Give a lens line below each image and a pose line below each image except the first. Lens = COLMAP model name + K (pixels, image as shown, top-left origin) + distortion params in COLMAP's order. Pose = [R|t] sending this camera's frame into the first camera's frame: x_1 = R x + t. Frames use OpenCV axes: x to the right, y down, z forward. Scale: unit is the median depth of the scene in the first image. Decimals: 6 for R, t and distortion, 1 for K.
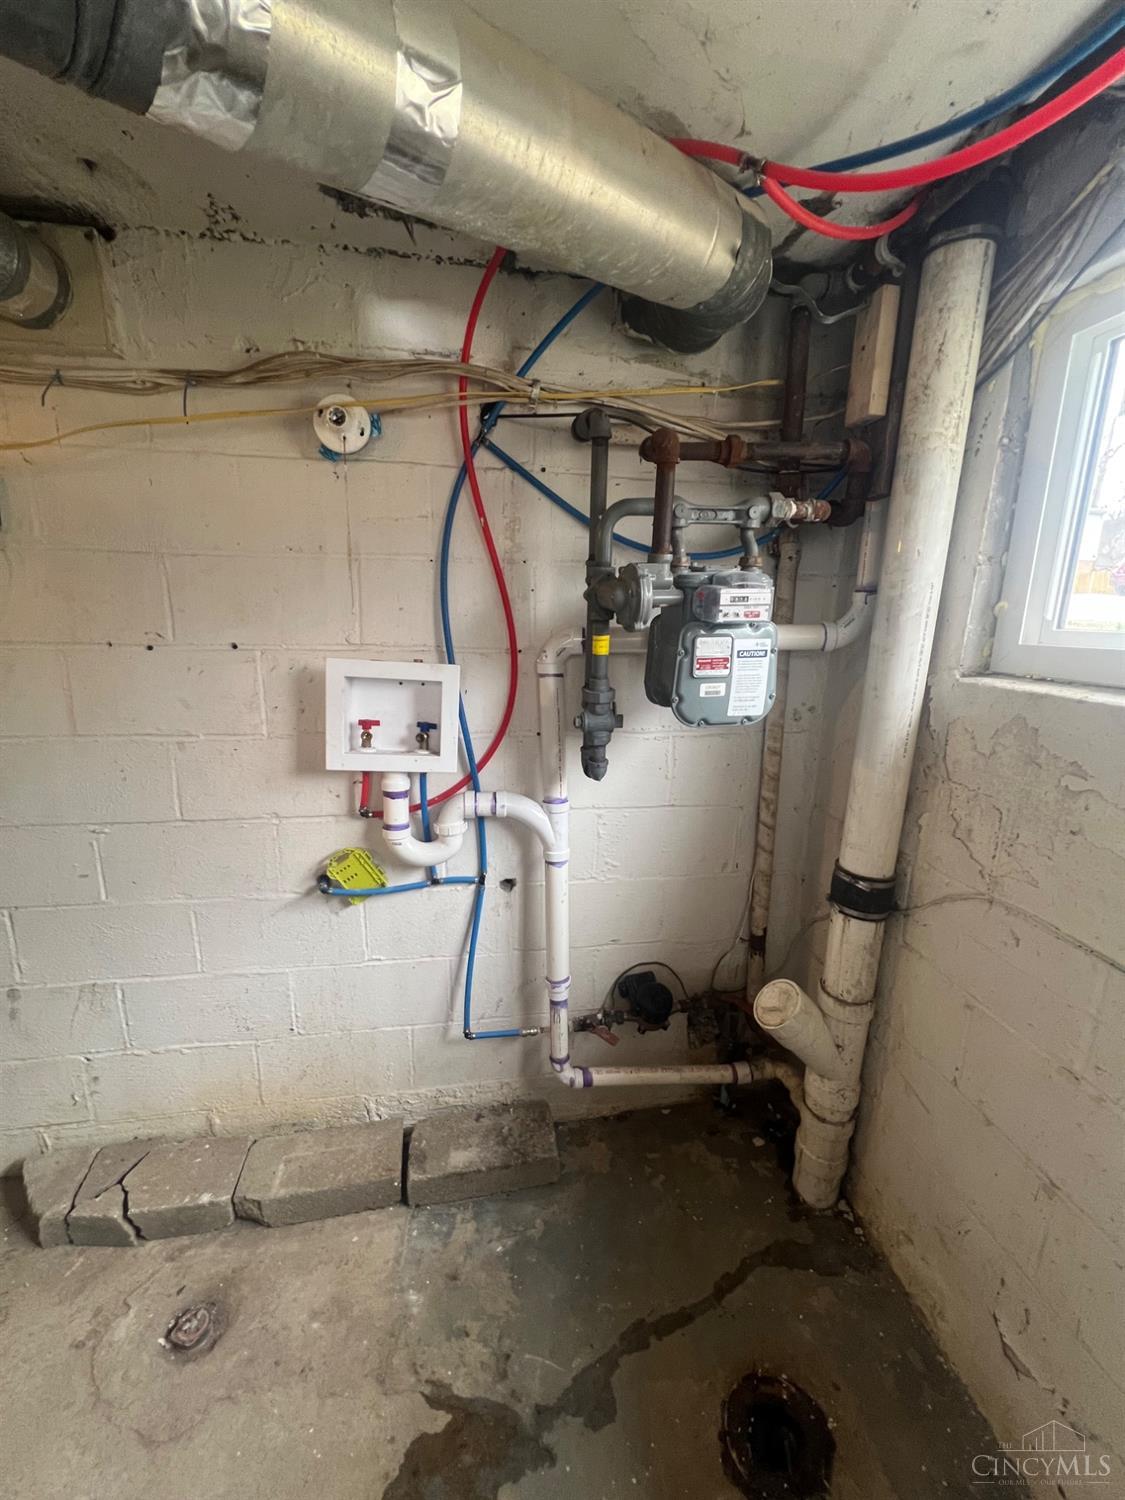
lens RADIAL K [[604.7, 0, 562.5], [0, 604.7, 750.0], [0, 0, 1]] dist [-0.000213, 0.000511]
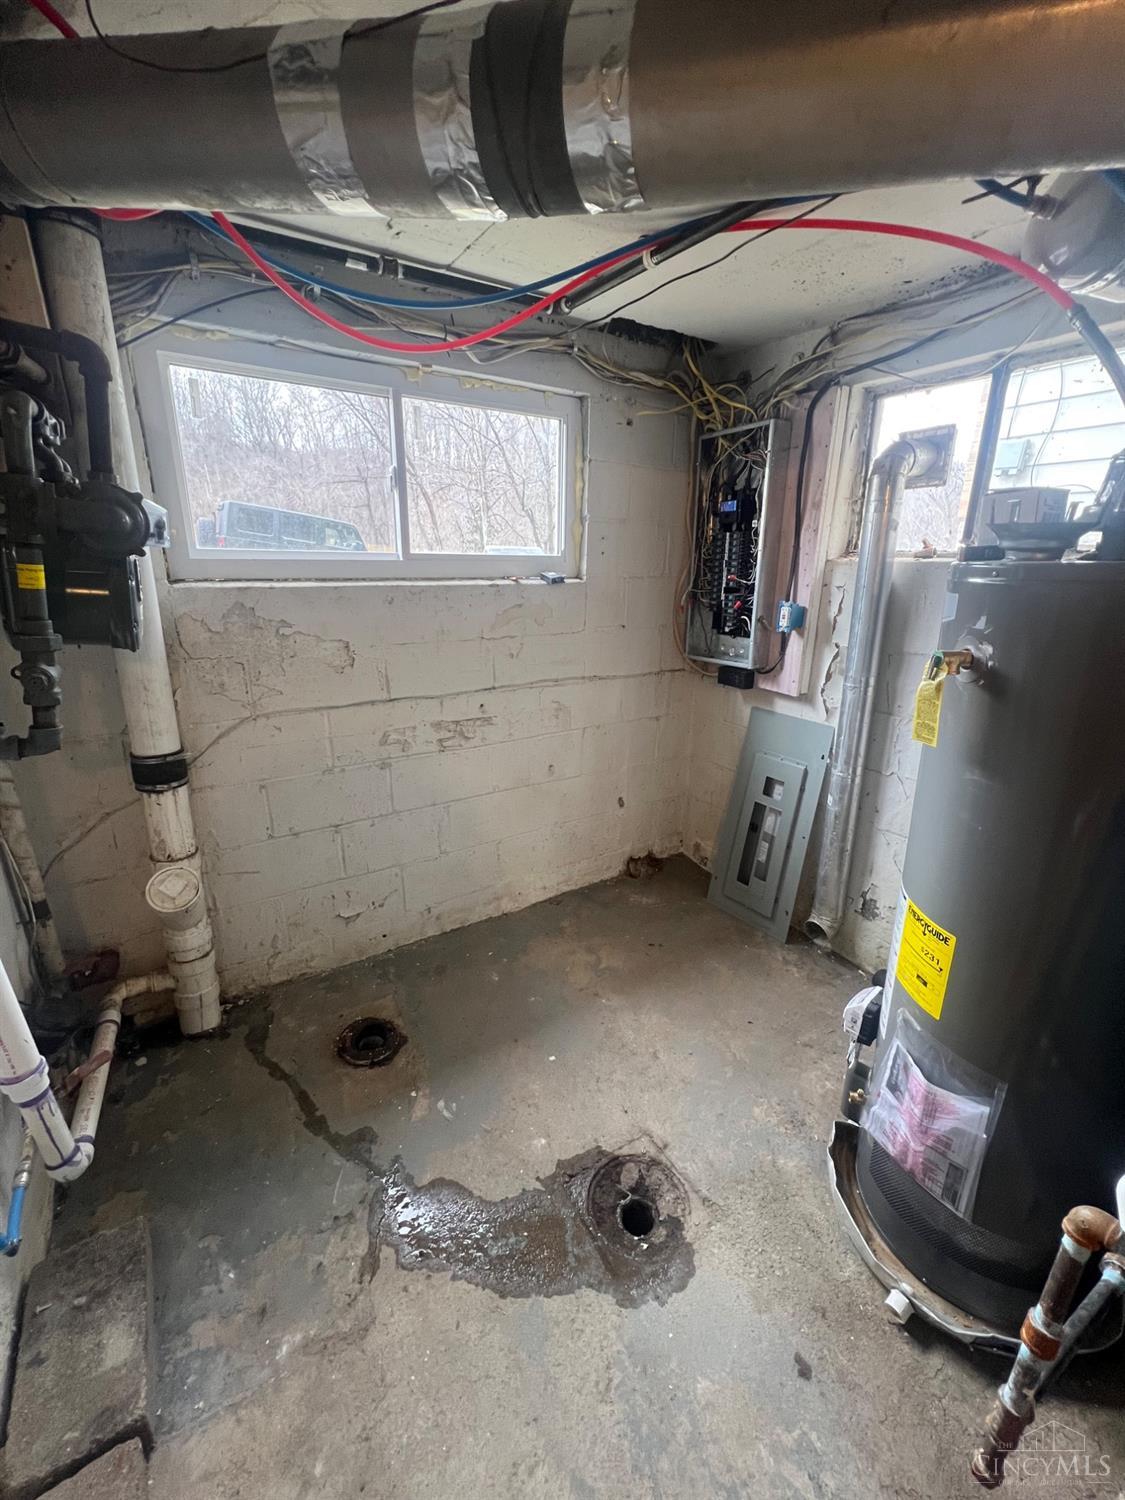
lens RADIAL K [[604.7, 0, 562.5], [0, 604.7, 750.0], [0, 0, 1]] dist [-0.000213, 0.000511]
pose [[-0.389577, -0.307435, 0.868167, -0.947130], [0.186933, 0.896626, 0.401396, -0.156954], [-0.901824, 0.318664, -0.291835, 0.651061]]
